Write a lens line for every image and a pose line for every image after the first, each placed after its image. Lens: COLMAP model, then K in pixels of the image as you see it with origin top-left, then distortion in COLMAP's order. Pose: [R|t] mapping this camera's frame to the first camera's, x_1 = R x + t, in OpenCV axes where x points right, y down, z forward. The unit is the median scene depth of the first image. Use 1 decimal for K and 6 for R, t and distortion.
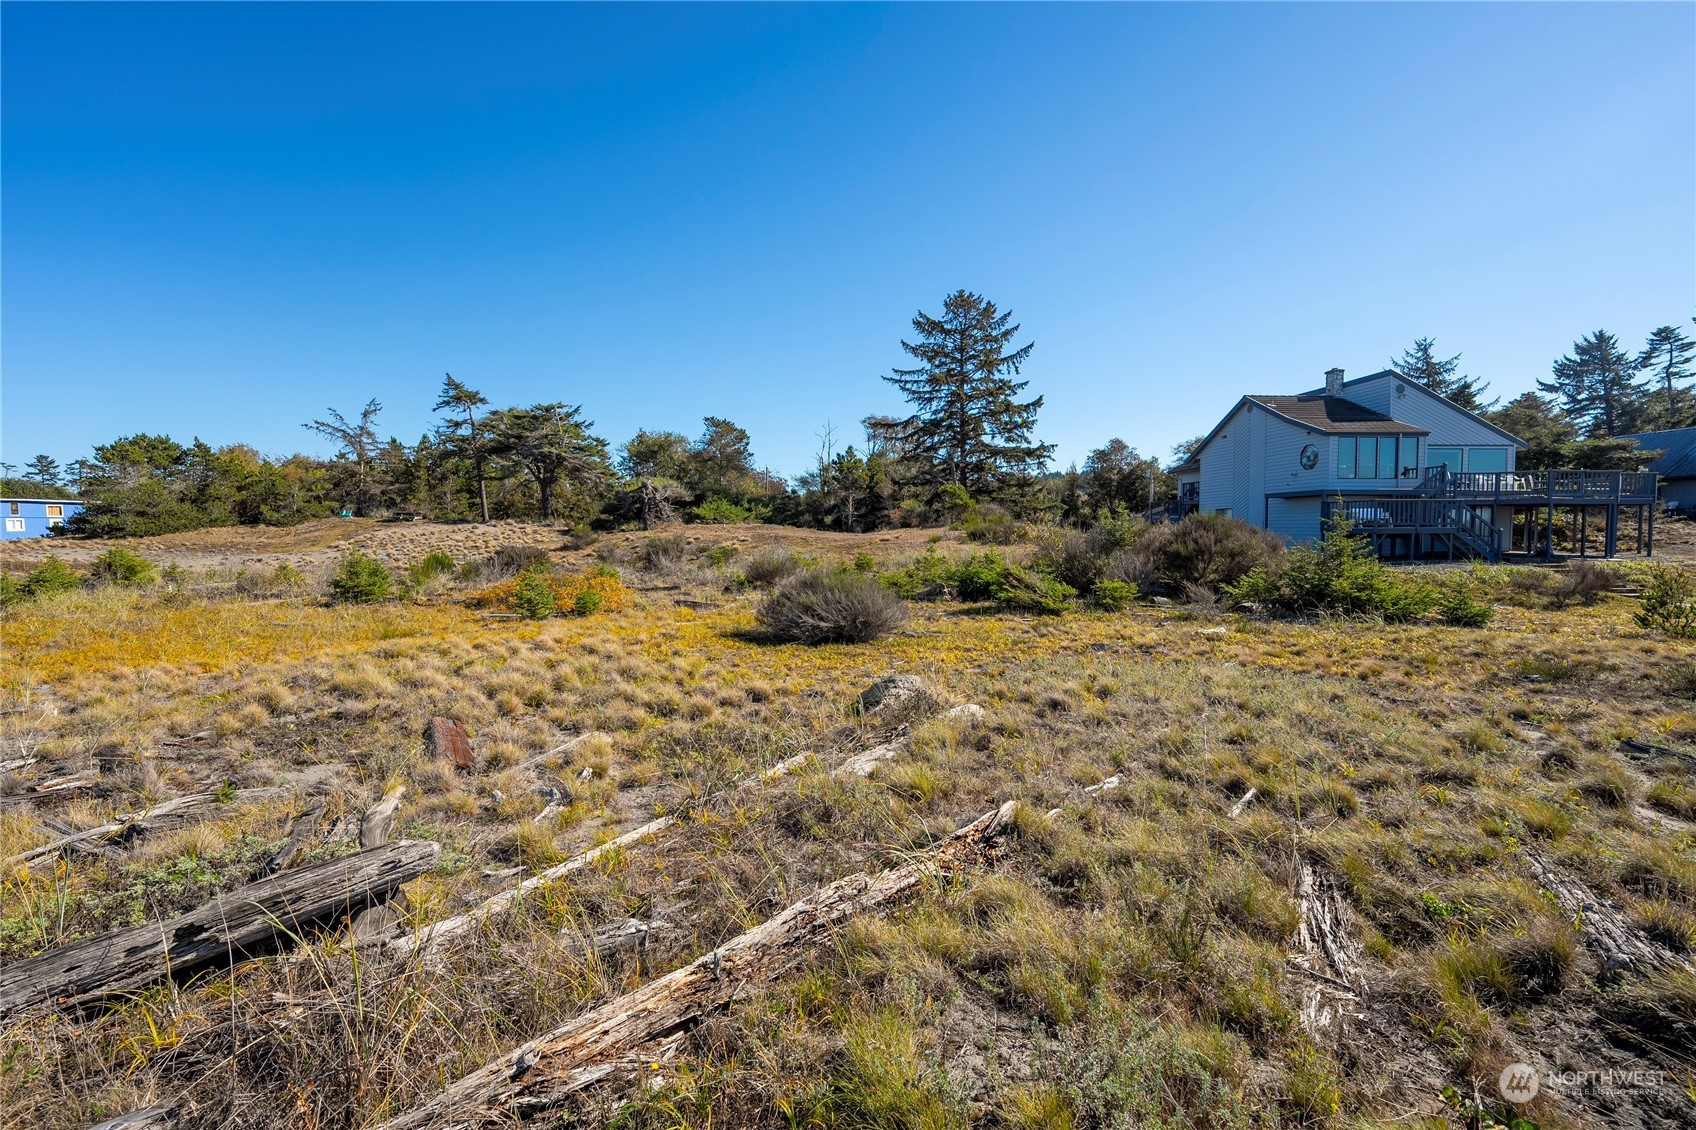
lens RADIAL K [[679.7, 0, 850.4], [0, 679.7, 564.5], [0, 0, 1]] dist [-0.014681, -0.001484]
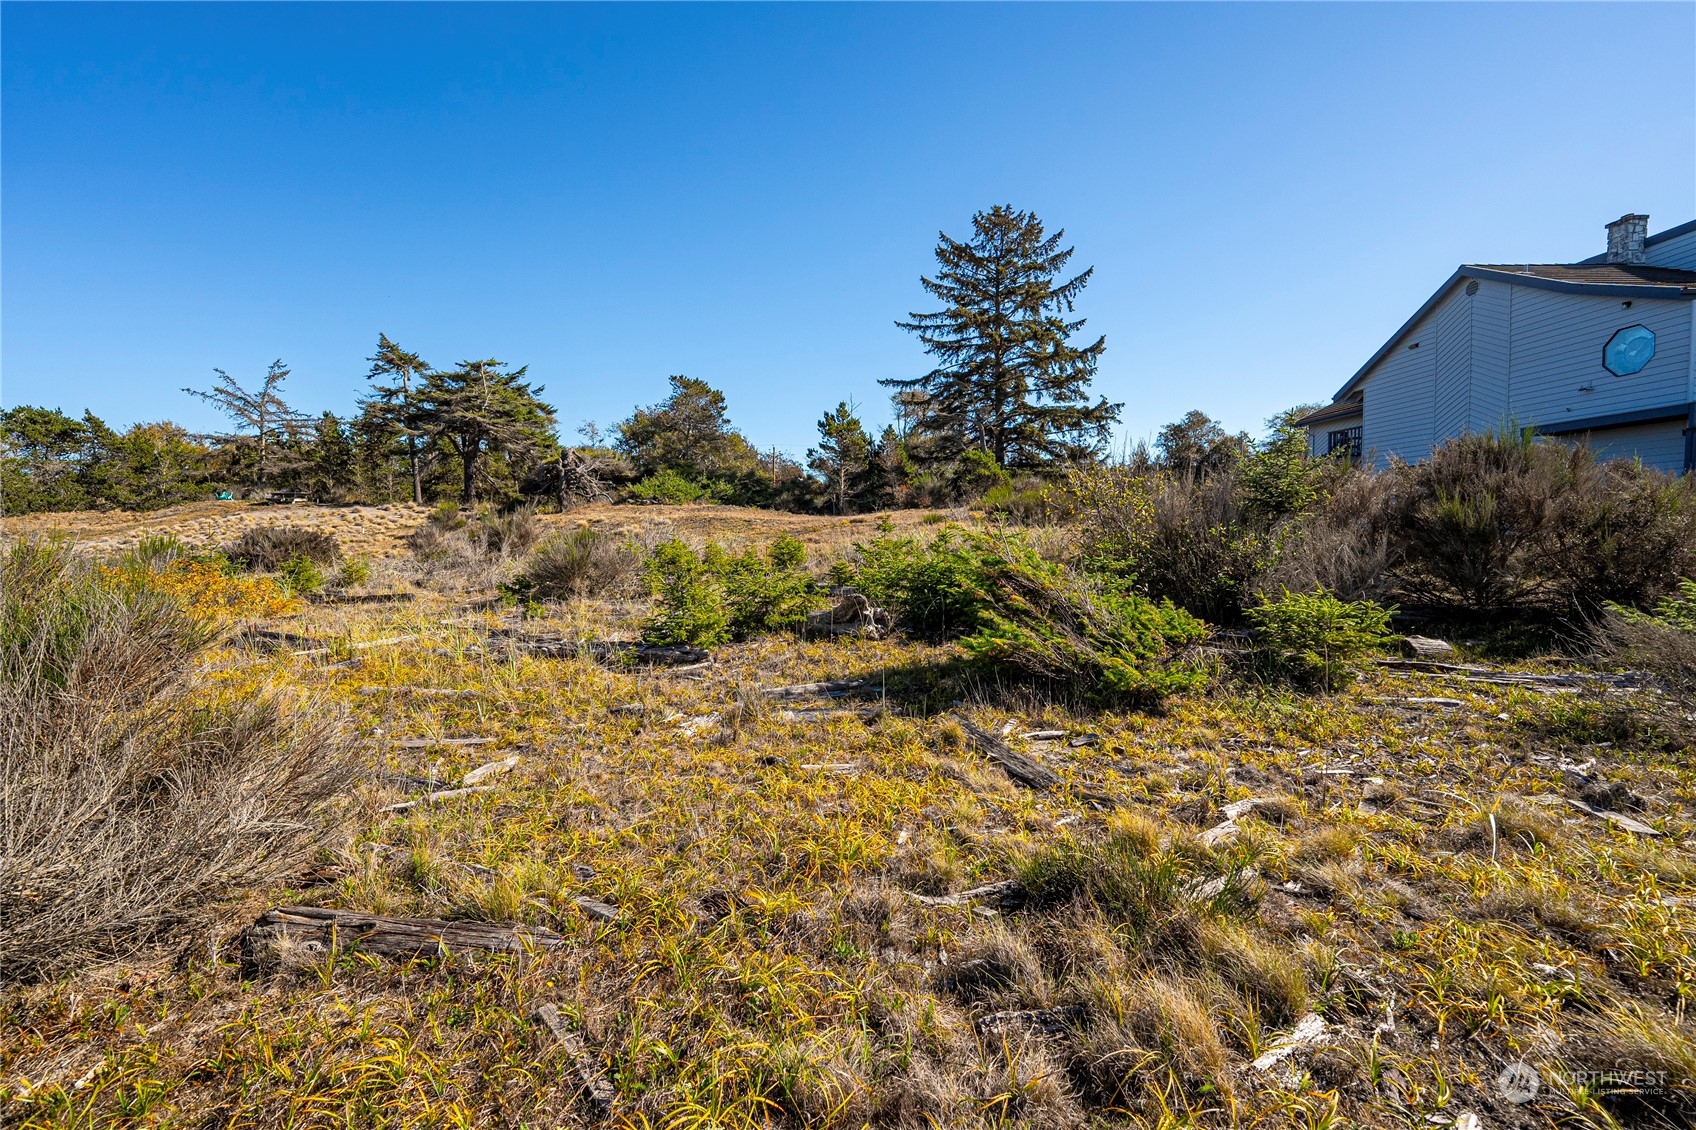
lens RADIAL K [[679.7, 0, 844.3], [0, 679.7, 563.3], [0, 0, 1]] dist [-0.014681, -0.001484]
pose [[0.995969, 0.002546, -0.089658, 0.061340], [-0.002381, 0.999995, 0.001946, 0.002541], [0.089663, -0.001724, 0.995971, 0.217105]]
